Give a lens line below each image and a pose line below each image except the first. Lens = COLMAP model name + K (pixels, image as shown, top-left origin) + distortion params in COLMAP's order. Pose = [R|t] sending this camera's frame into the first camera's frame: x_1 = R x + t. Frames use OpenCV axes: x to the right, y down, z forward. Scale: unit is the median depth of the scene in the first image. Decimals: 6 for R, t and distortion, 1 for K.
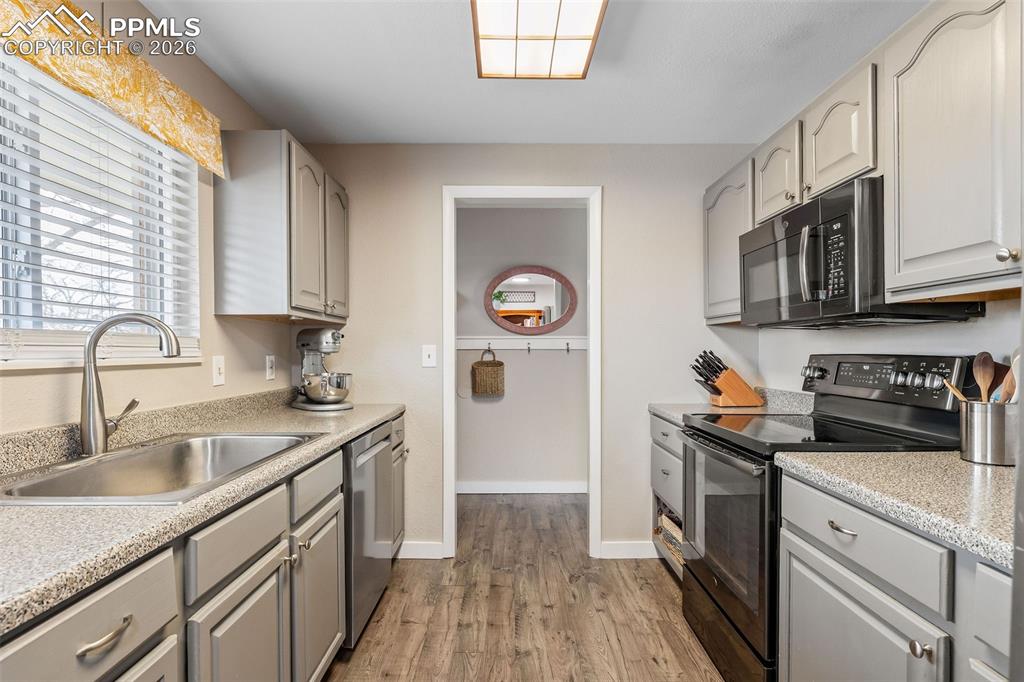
lens RADIAL K [[507.8, 0, 513.2], [0, 507.8, 354.4], [0, 0, 1]] dist [-0.004249, -0.000465]
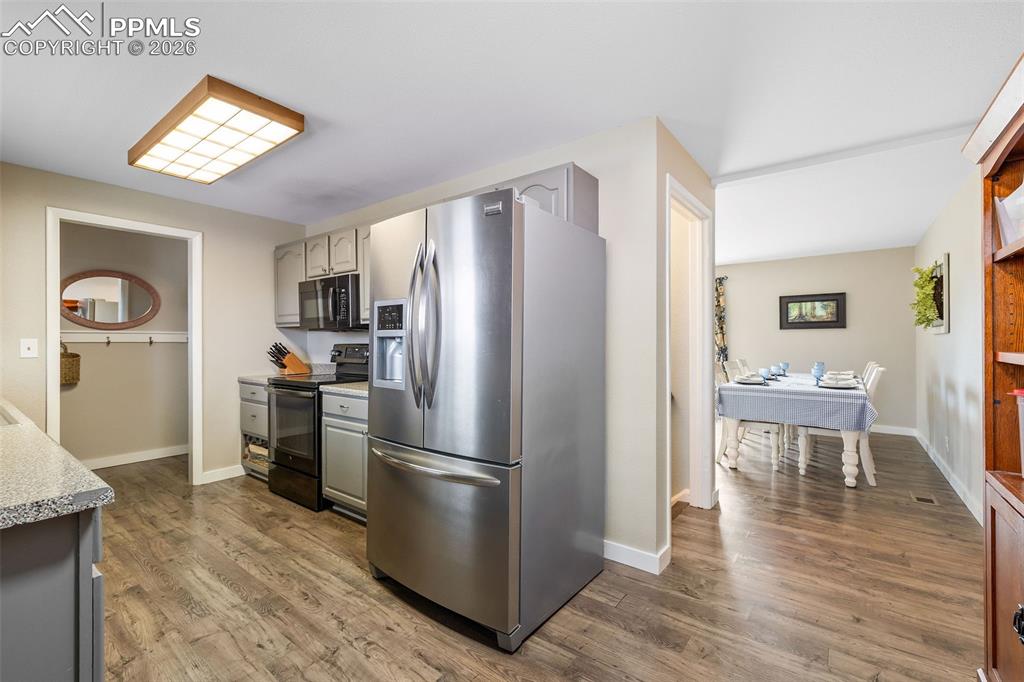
lens RADIAL K [[441.0, 0, 516.3], [0, 441.0, 341.5], [0, 0, 1]] dist [-0.002034, -0.000119]
pose [[0.609949, -0.003294, 0.792434, -0.365547], [0.010771, 0.999933, -0.004134, 0.004118], [-0.792368, 0.011057, 0.609943, -0.651191]]
